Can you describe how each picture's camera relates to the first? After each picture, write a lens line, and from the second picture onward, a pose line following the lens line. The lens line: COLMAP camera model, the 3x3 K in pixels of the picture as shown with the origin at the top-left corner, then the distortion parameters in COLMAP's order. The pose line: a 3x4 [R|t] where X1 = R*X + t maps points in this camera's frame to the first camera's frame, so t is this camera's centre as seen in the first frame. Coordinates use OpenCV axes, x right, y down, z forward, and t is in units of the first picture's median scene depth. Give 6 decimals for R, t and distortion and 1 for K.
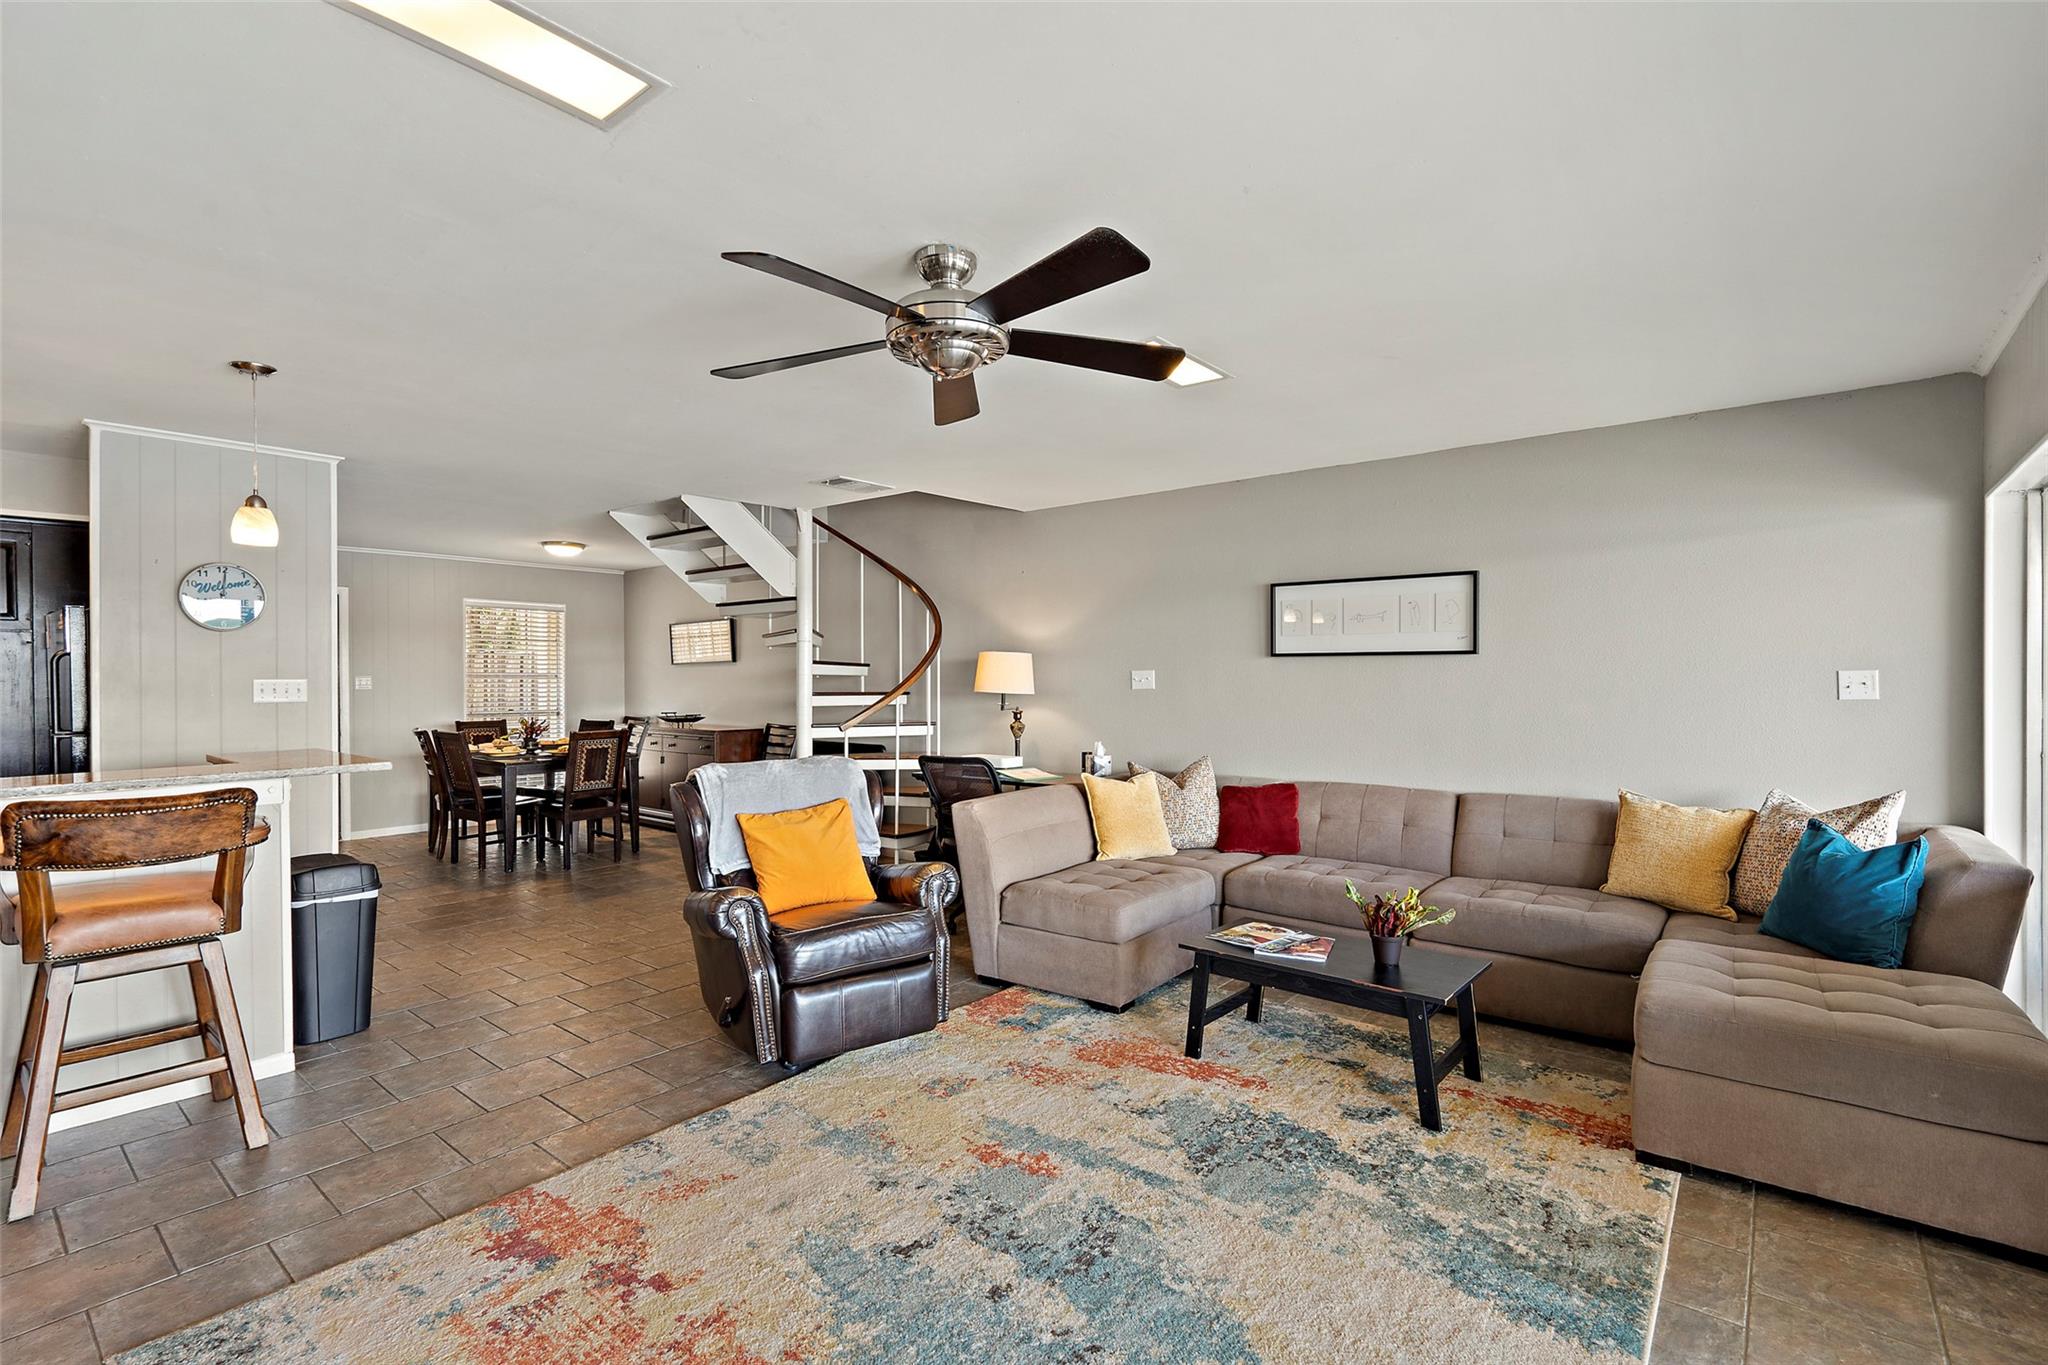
lens RADIAL K [[935.7, 0, 1028.3], [0, 935.7, 682.7], [0, 0, 1]] dist [-0.001834, 0.000819]
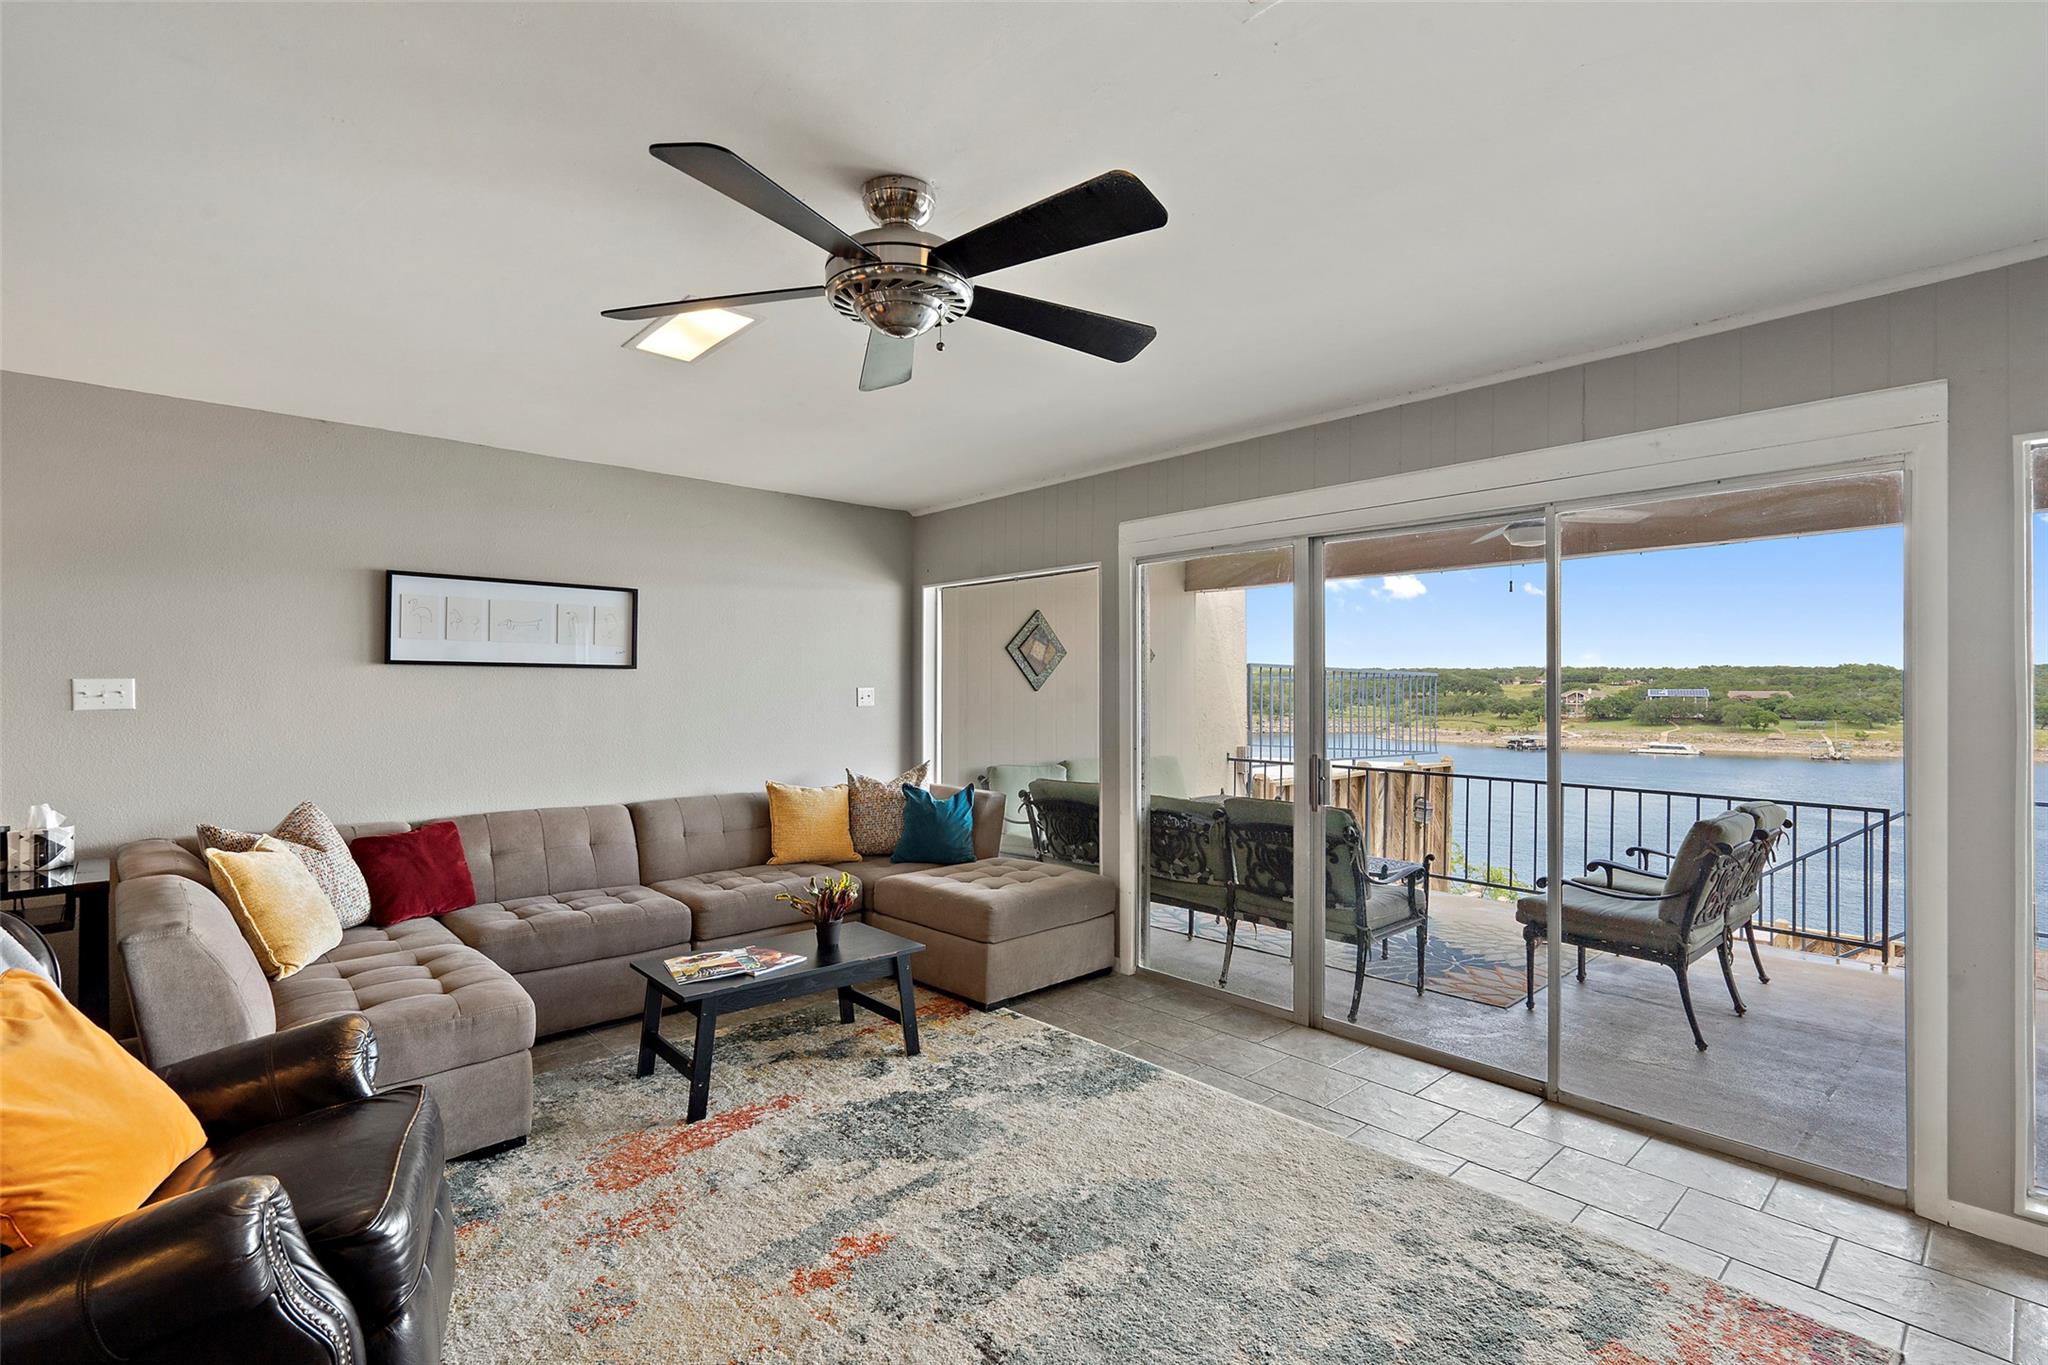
lens RADIAL K [[935.7, 0, 1028.3], [0, 935.7, 682.7], [0, 0, 1]] dist [-0.001834, 0.000819]
pose [[0.143000, 0.011079, 0.989661, -0.687955], [0.004313, 0.999921, -0.011817, -0.001475], [-0.989713, 0.005958, 0.142941, 0.586077]]
